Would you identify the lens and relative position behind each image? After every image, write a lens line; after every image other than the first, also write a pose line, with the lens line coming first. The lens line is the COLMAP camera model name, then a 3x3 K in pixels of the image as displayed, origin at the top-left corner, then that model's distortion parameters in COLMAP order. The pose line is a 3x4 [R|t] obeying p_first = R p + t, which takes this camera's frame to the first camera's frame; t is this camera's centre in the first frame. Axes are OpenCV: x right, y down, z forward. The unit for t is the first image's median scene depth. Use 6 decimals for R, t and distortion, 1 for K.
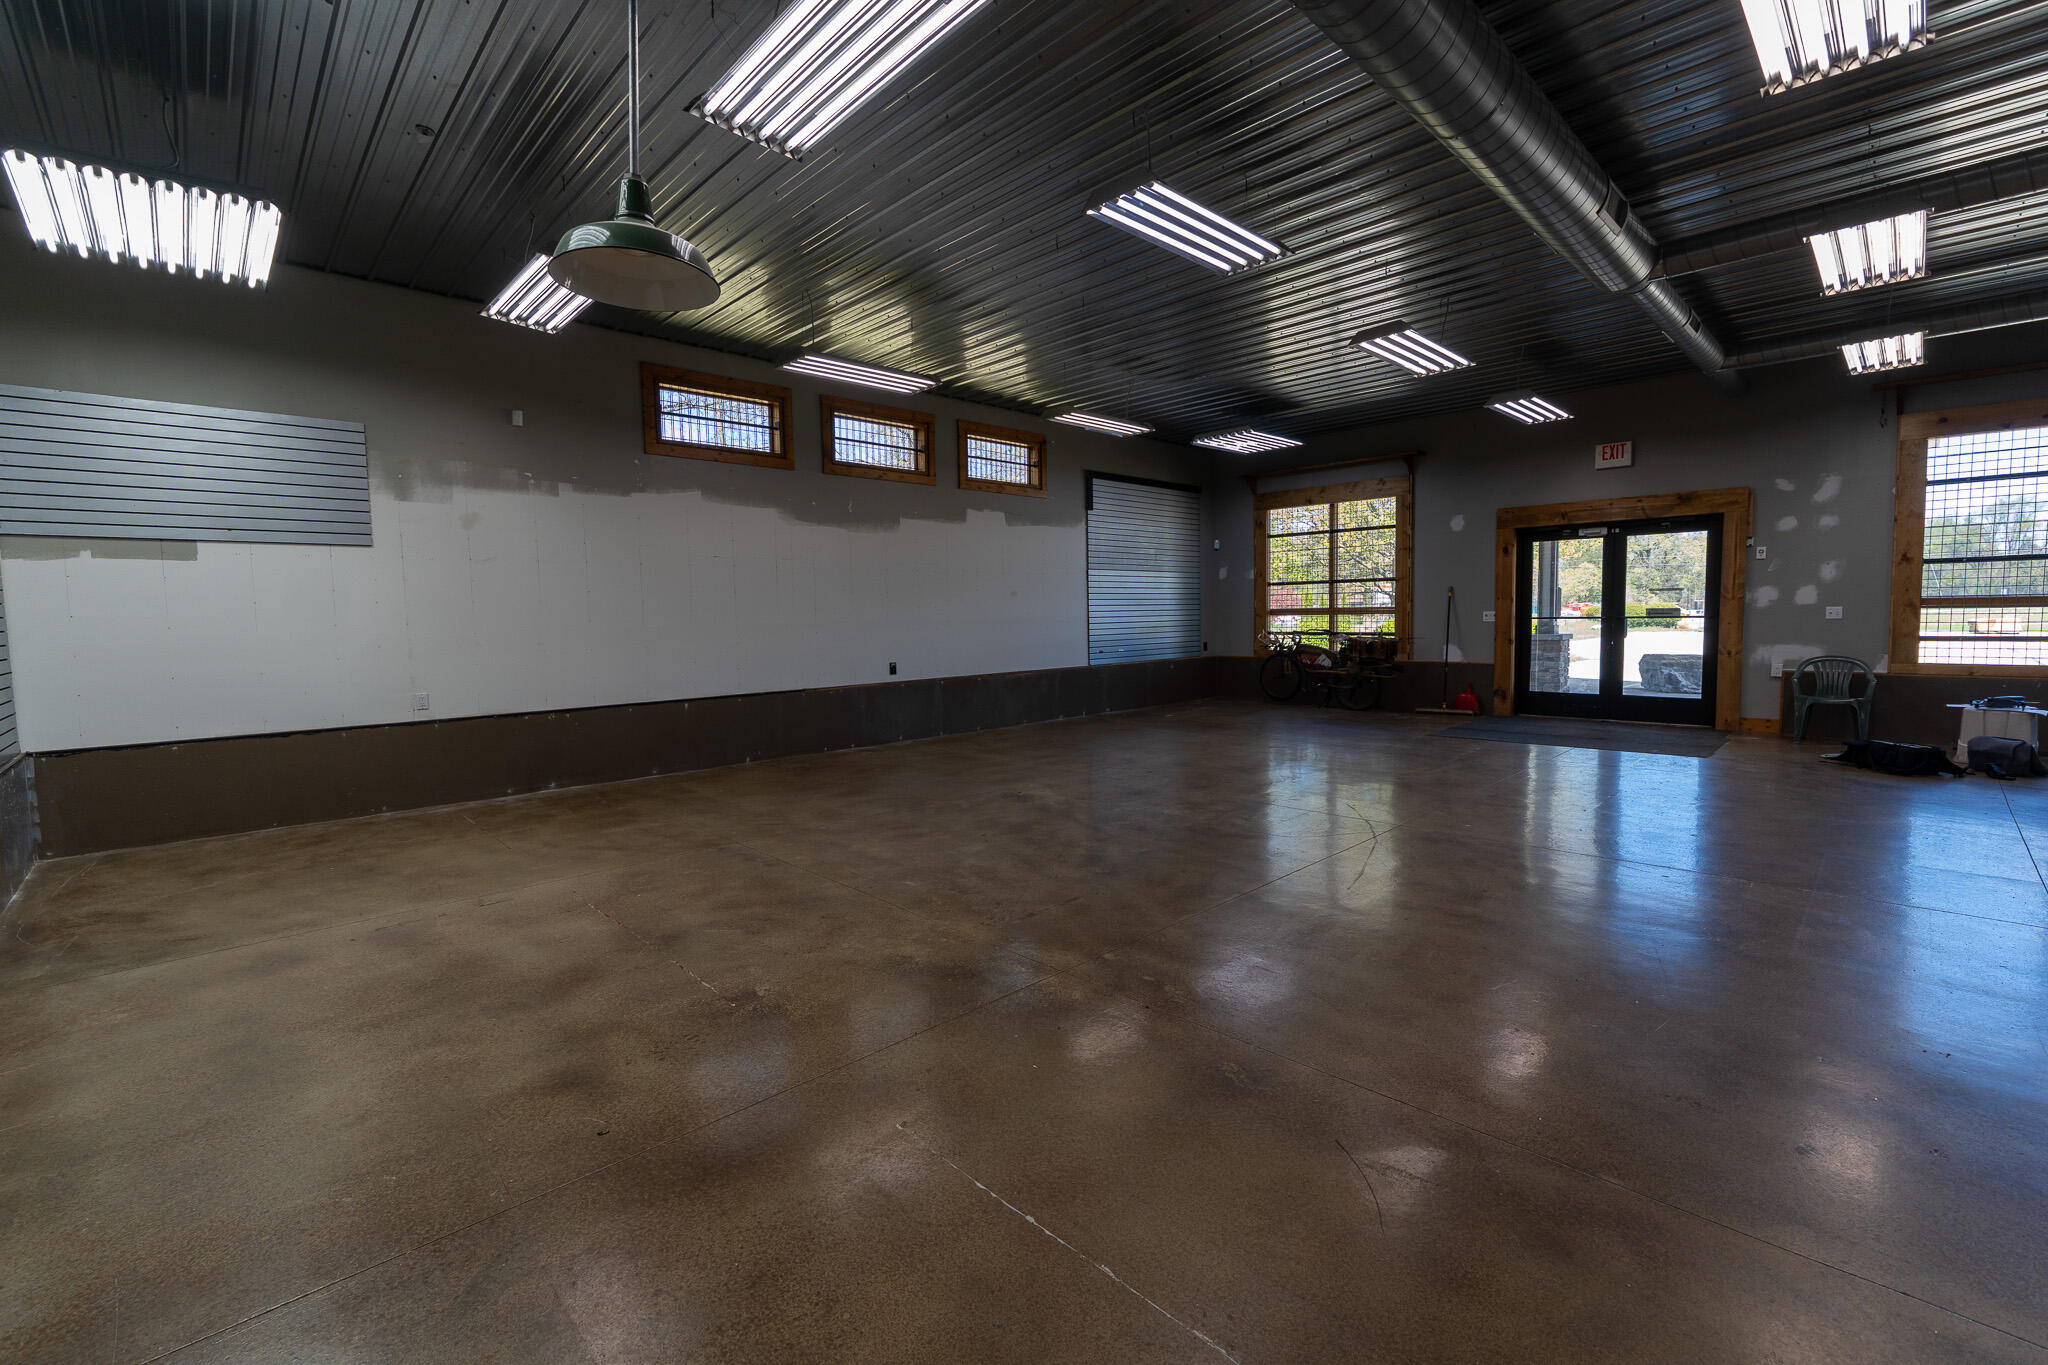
lens RADIAL K [[862.6, 0, 1023.4], [0, 862.6, 678.2], [0, 0, 1]] dist [-0.009464, 0.000430]
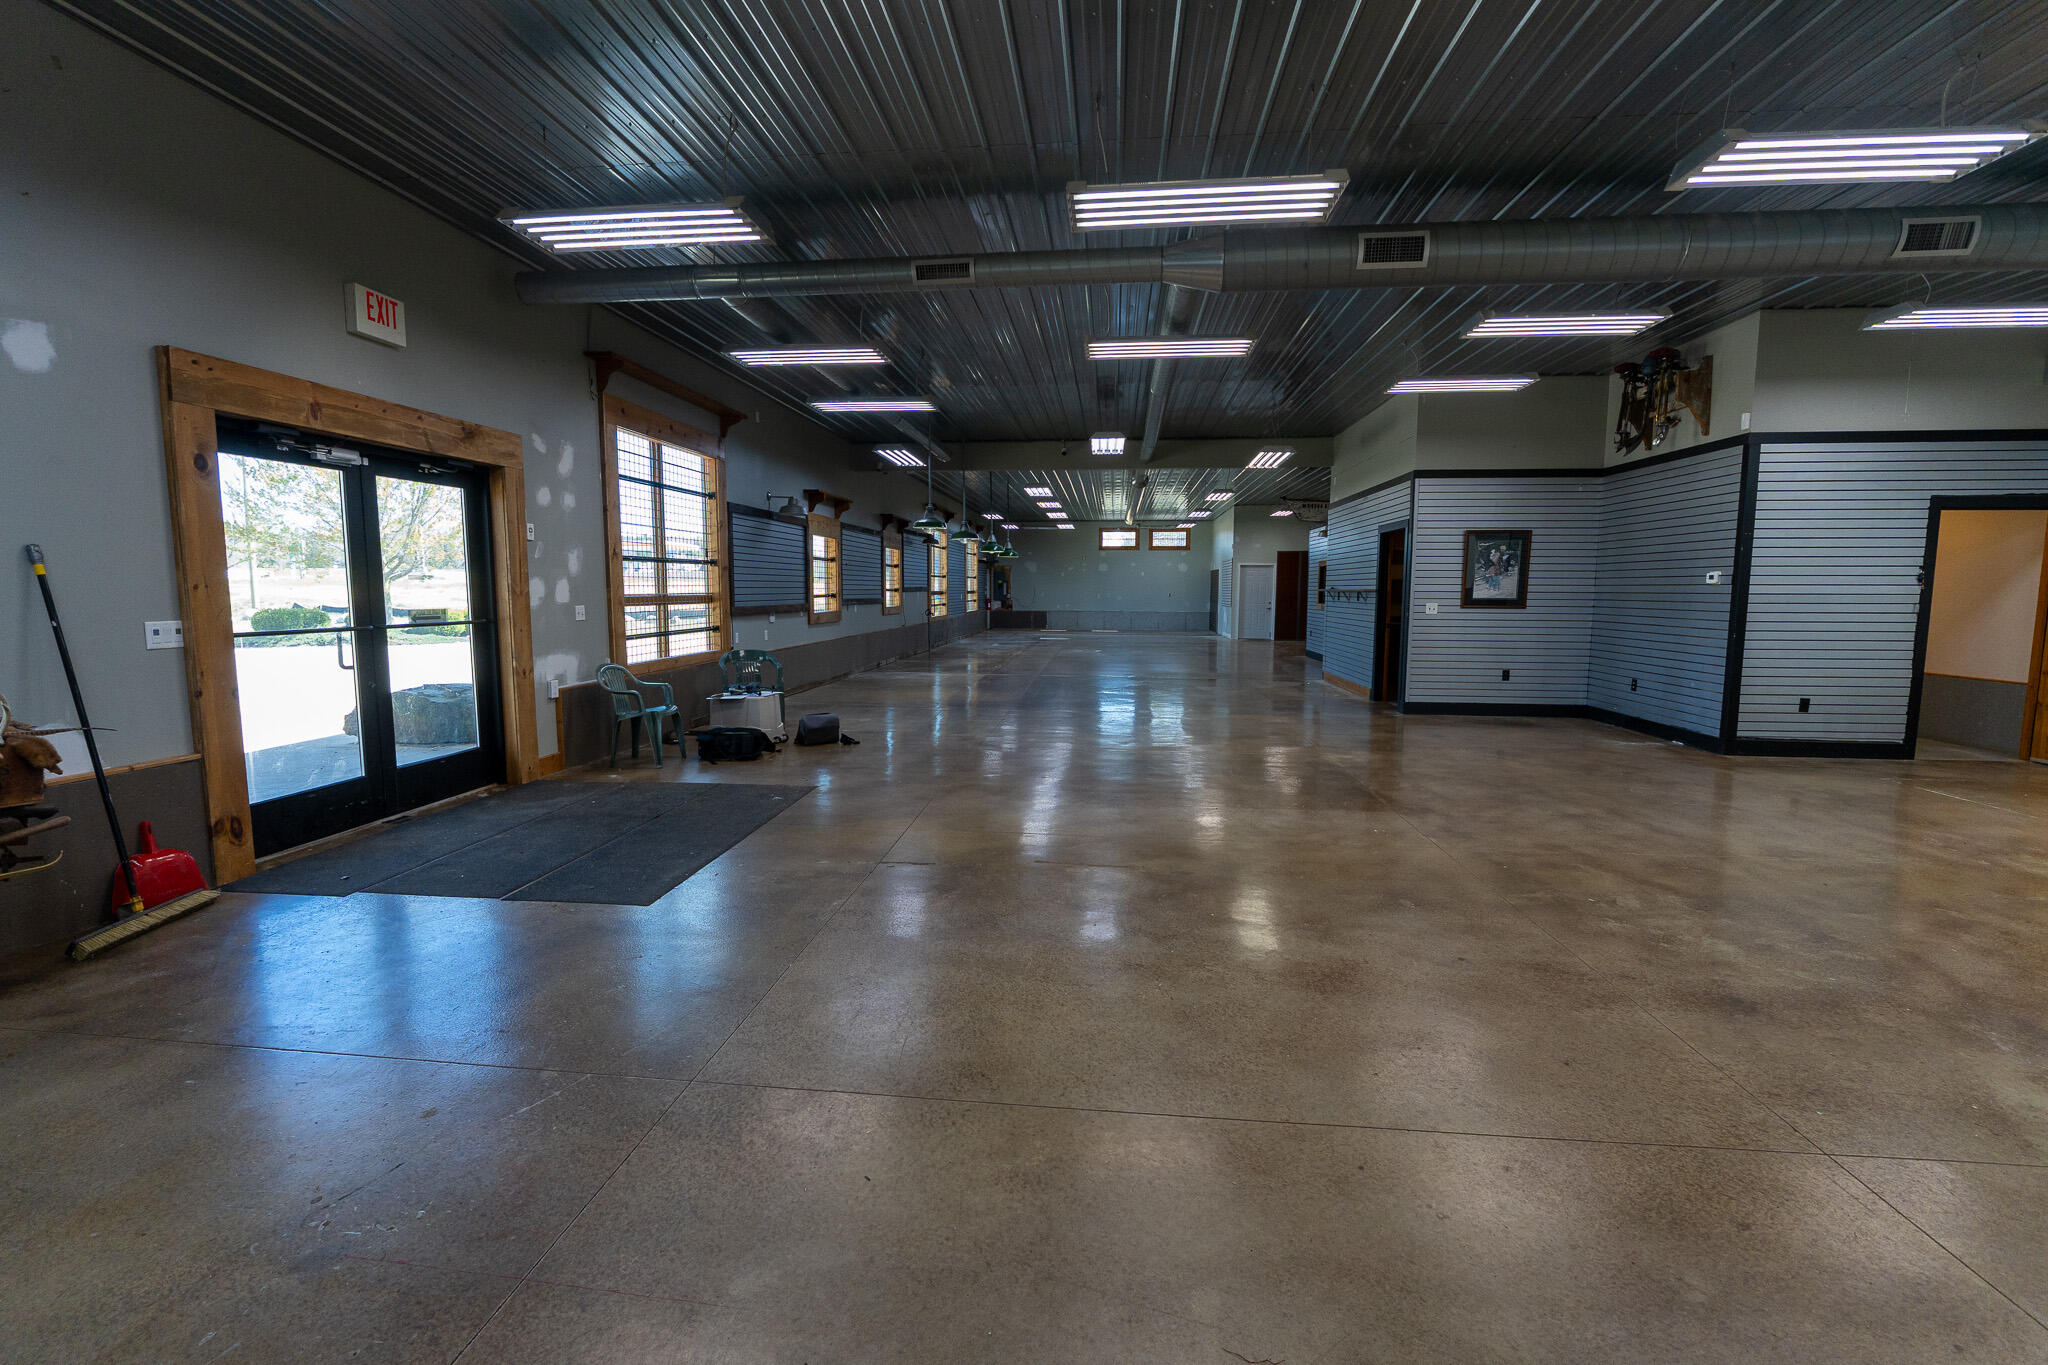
lens RADIAL K [[862.6, 0, 1023.4], [0, 862.6, 678.2], [0, 0, 1]] dist [-0.009464, 0.000430]
pose [[-0.645994, -0.063882, 0.760665, 0.027401], [0.067318, 0.987842, 0.140130, -0.094878], [-0.760368, 0.141730, -0.633839, 1.125902]]
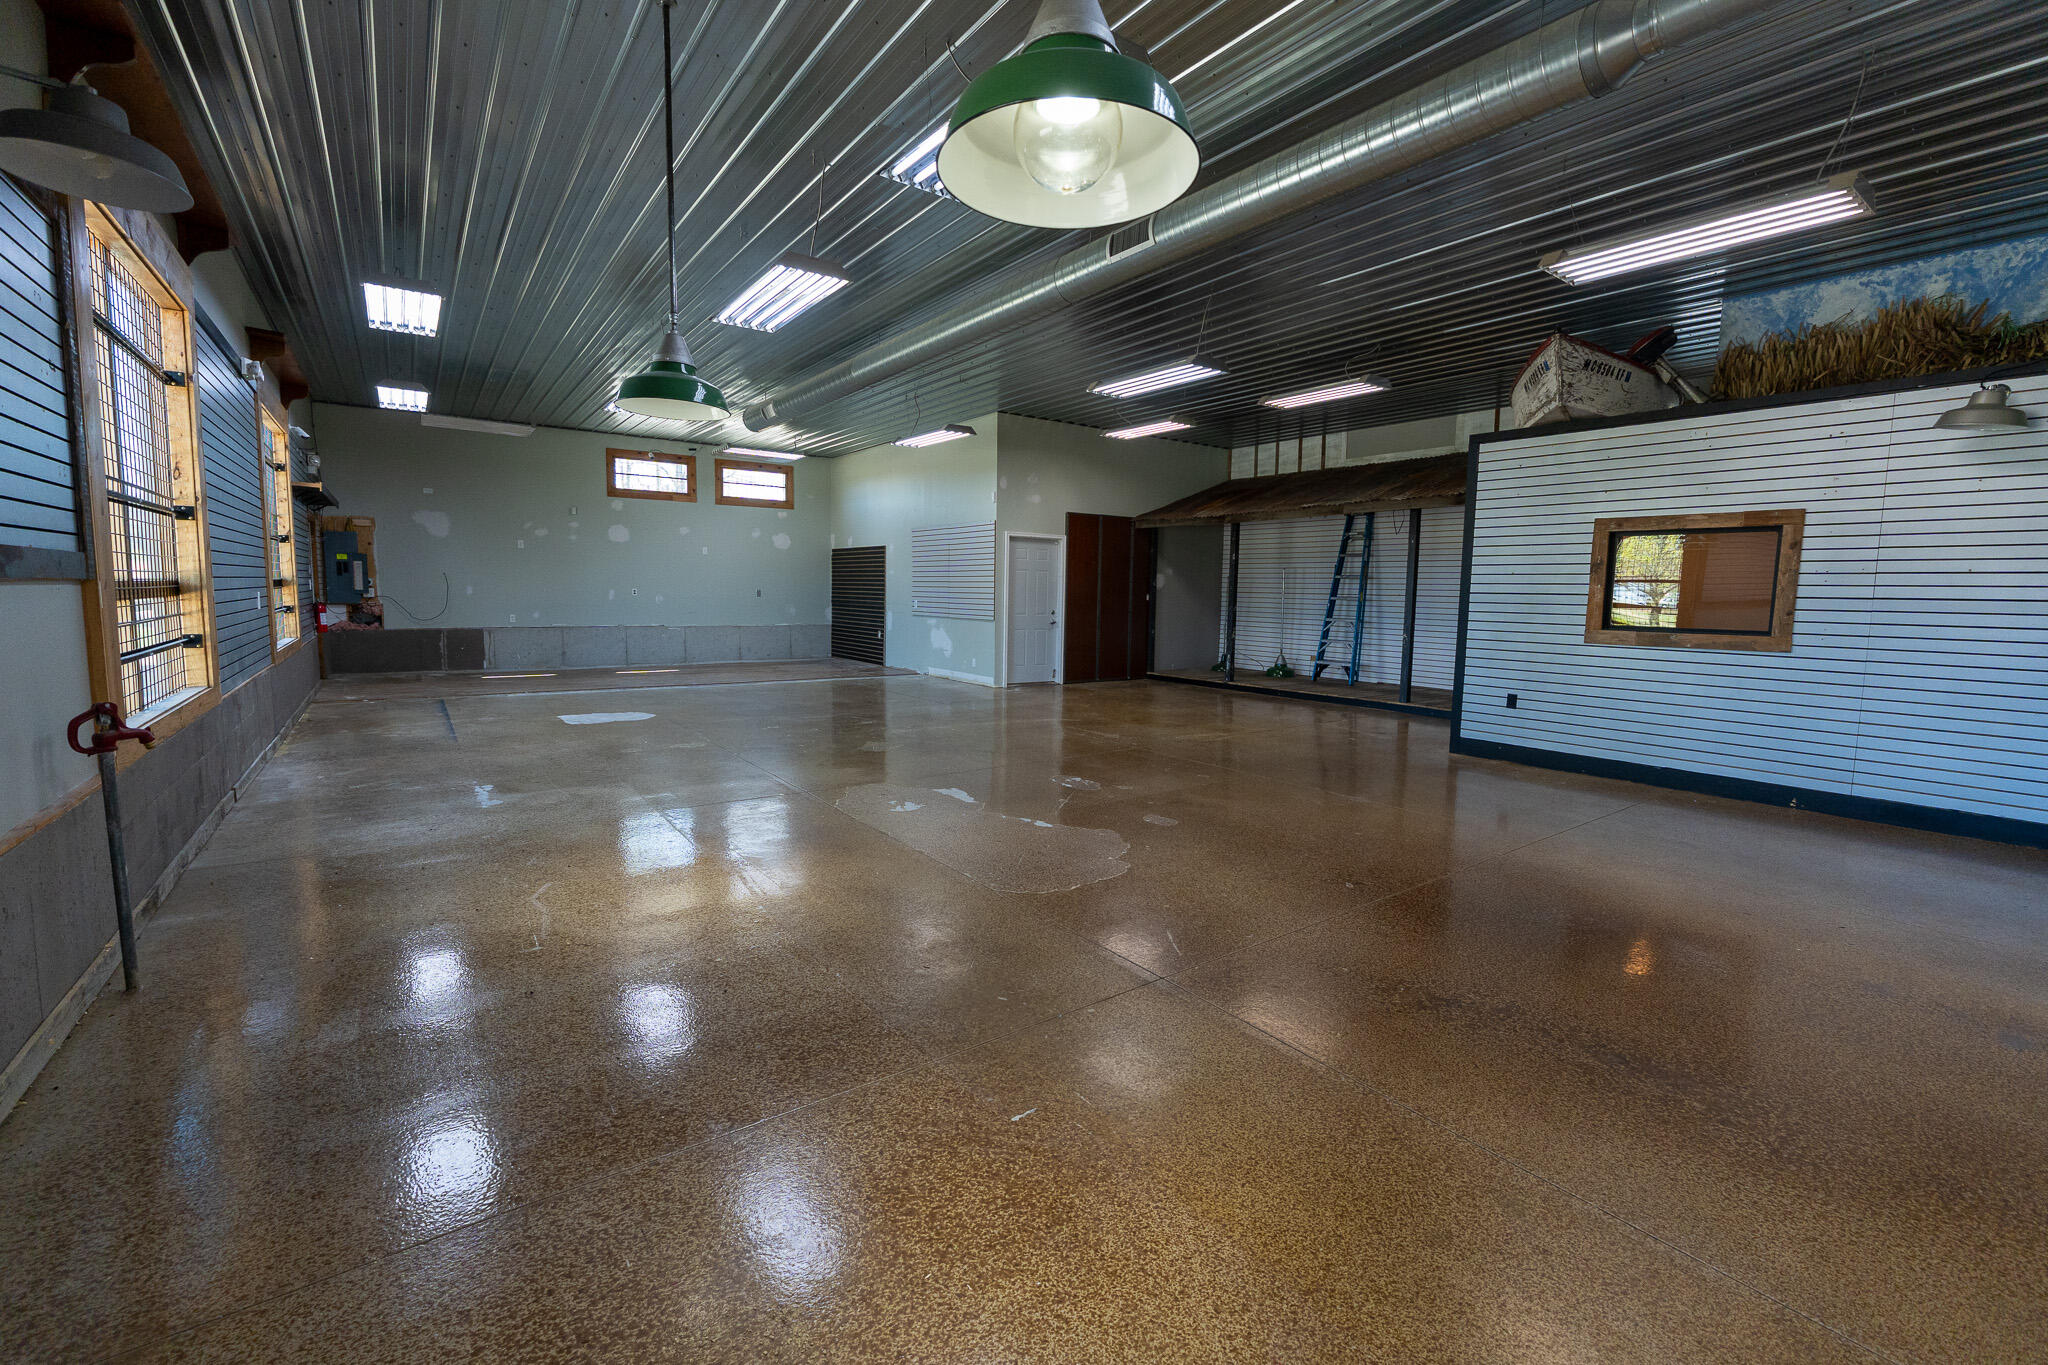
lens RADIAL K [[854.5, 0, 1029.4], [0, 854.5, 676.6], [0, 0, 1]] dist [-0.009701, 0.000039]
pose [[-0.991321, -0.013116, 0.130808, 1.477119], [0.010197, 0.984341, 0.175978, -0.037953], [-0.131068, 0.175784, -0.975664, 0.155759]]
